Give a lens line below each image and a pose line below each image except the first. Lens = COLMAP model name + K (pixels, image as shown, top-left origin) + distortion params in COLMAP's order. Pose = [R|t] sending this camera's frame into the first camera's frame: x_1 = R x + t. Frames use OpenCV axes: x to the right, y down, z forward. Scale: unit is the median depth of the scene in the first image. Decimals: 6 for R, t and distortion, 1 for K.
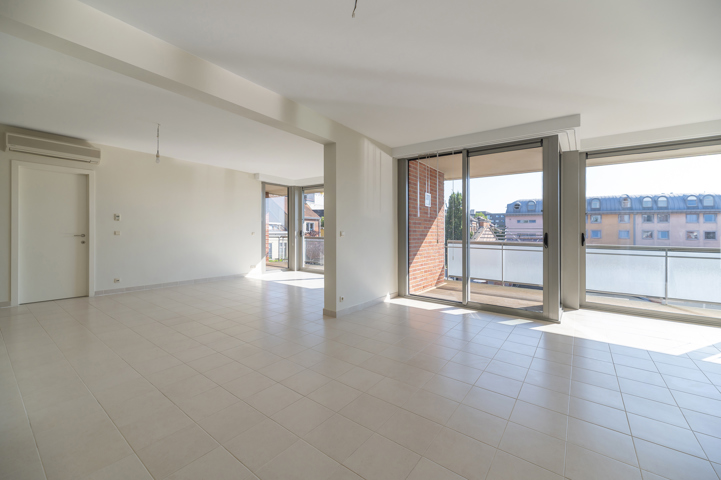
lens RADIAL K [[287.9, 0, 352.0], [0, 287.9, 227.2], [0, 0, 1]] dist [0.000736, 0.001110]
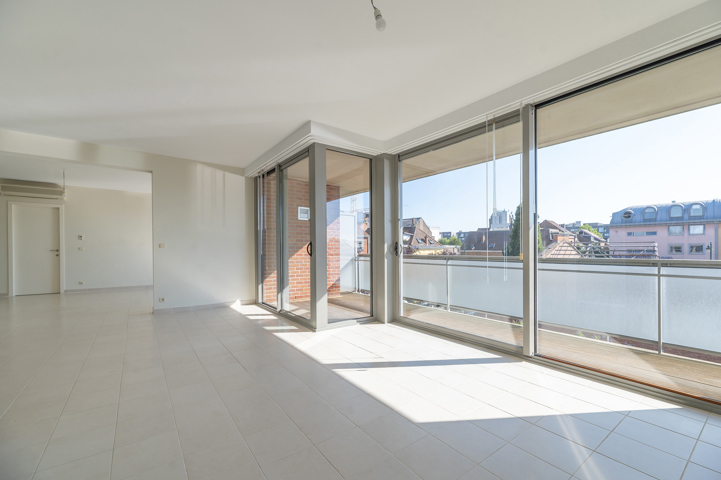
lens RADIAL K [[287.9, 0, 343.8], [0, 287.9, 252.4], [0, 0, 1]] dist [0.000736, 0.001110]
pose [[0.954736, -0.007209, -0.297366, 0.825870], [0.014377, 0.999656, 0.021925, 0.025856], [0.297106, -0.025208, 0.954512, 0.057322]]
